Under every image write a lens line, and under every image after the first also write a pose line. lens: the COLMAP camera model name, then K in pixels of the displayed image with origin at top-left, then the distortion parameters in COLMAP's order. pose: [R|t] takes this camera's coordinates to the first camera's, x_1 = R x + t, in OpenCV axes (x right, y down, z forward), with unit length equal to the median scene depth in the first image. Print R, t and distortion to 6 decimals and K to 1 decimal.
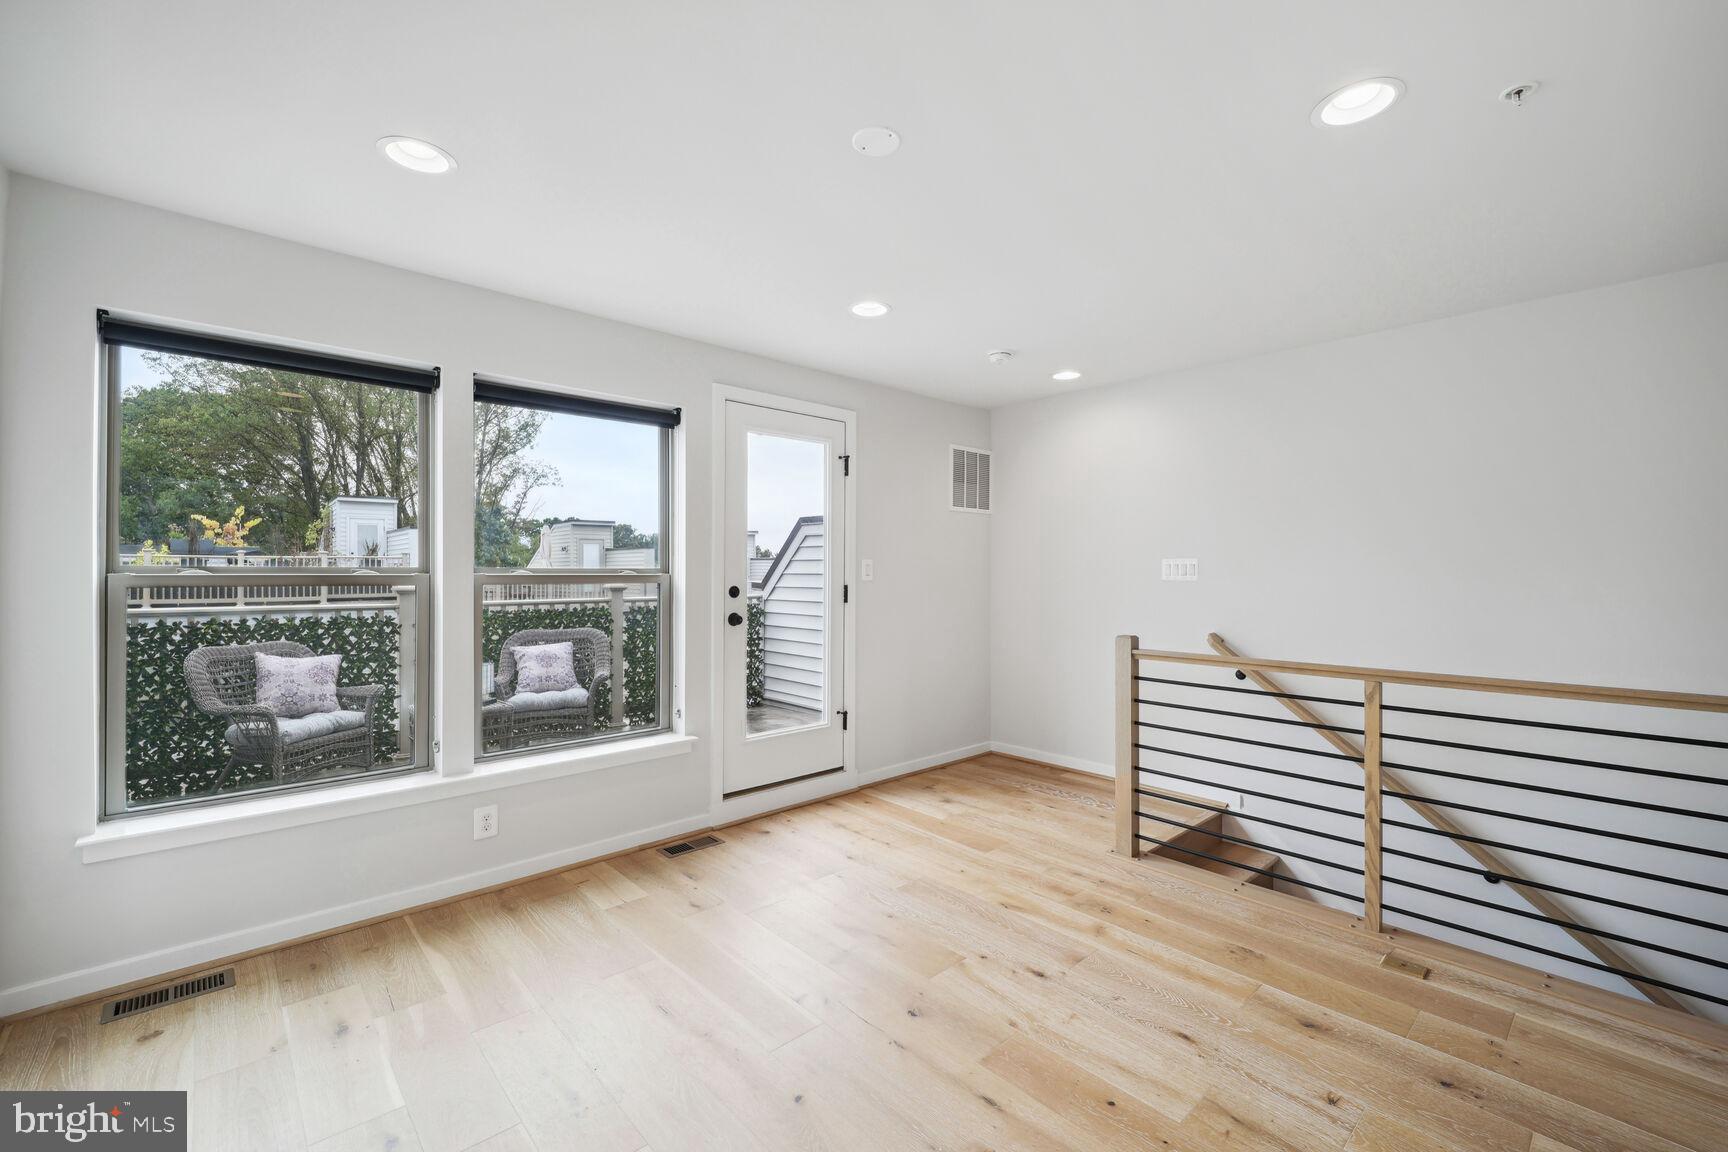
lens RADIAL K [[750.6, 0, 862.9], [0, 750.6, 571.1], [0, 0, 1]] dist [0.034780, -0.000167]
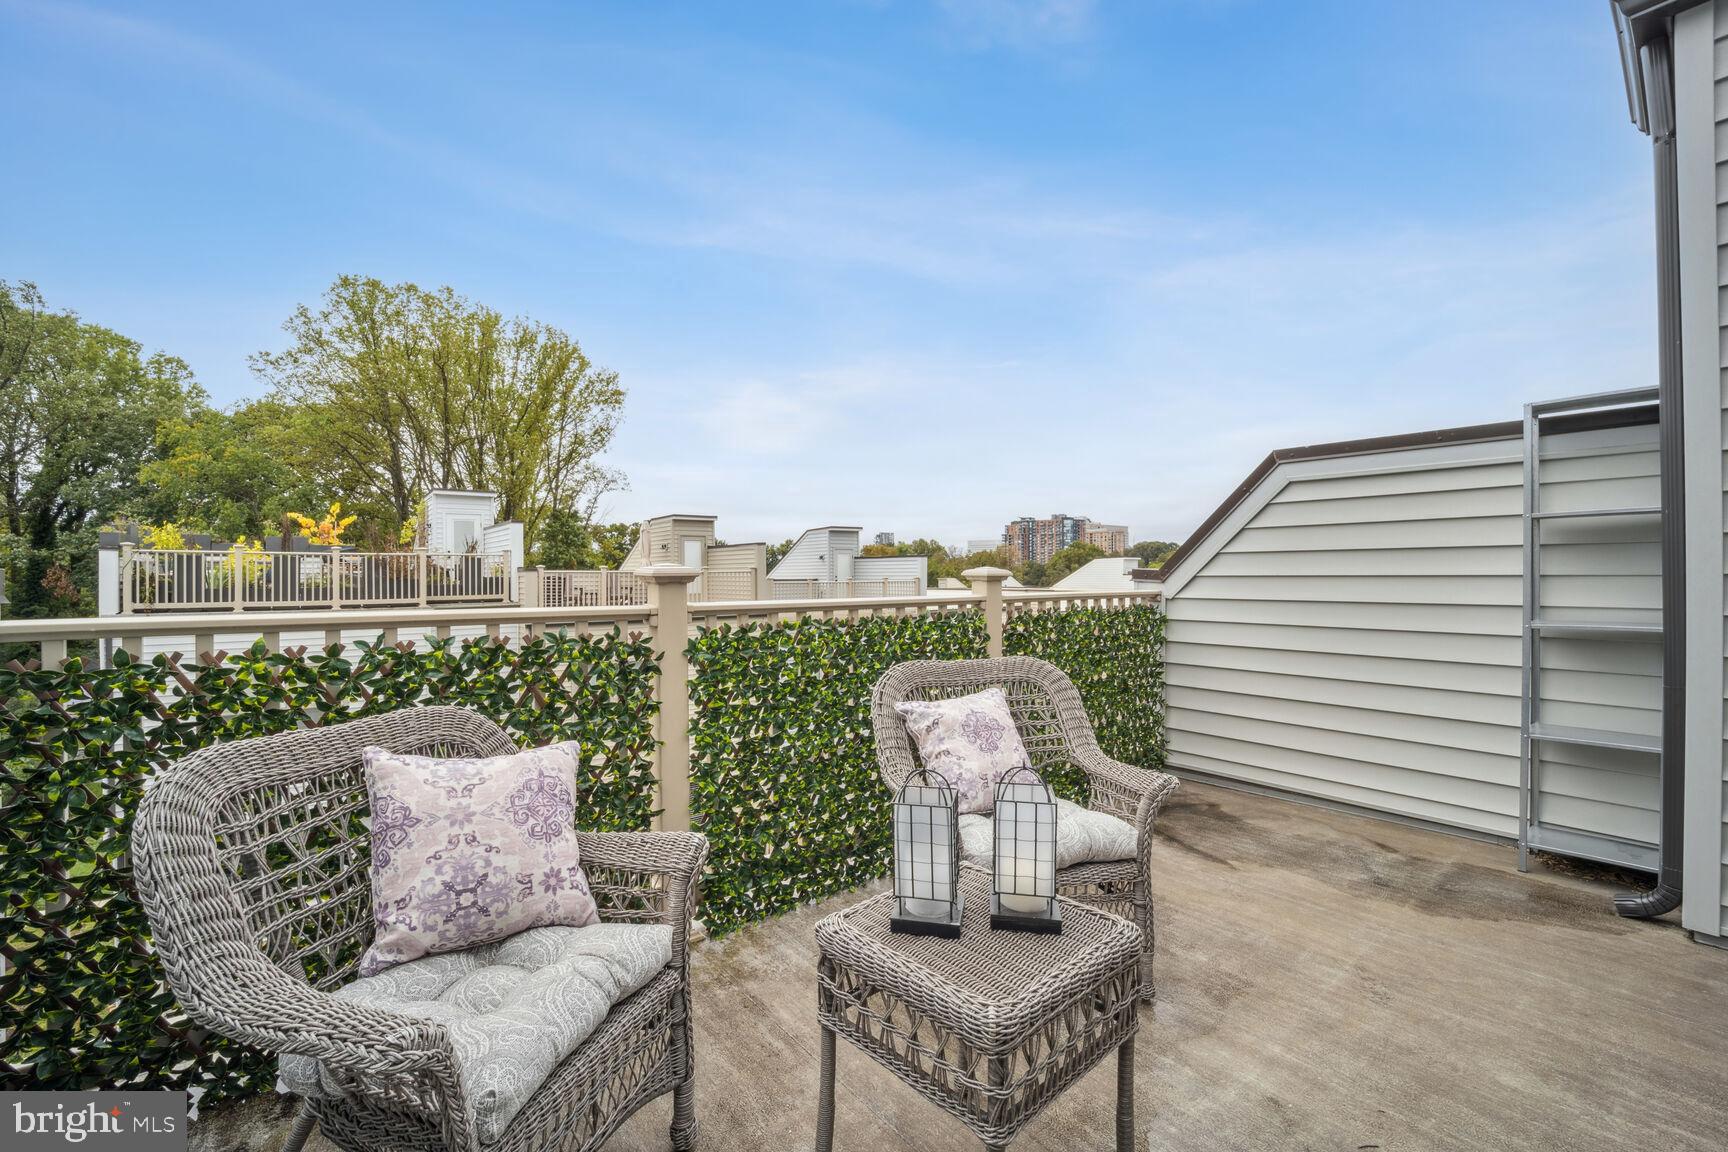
lens RADIAL K [[718.3, 0, 866.1], [0, 718.3, 581.5], [0, 0, 1]] dist [0.000130, -0.000492]
pose [[0.998882, -0.004056, -0.047096, -0.482976], [0.004488, 0.999949, 0.009067, 0.026473], [0.047057, -0.009269, 0.998849, 0.603027]]
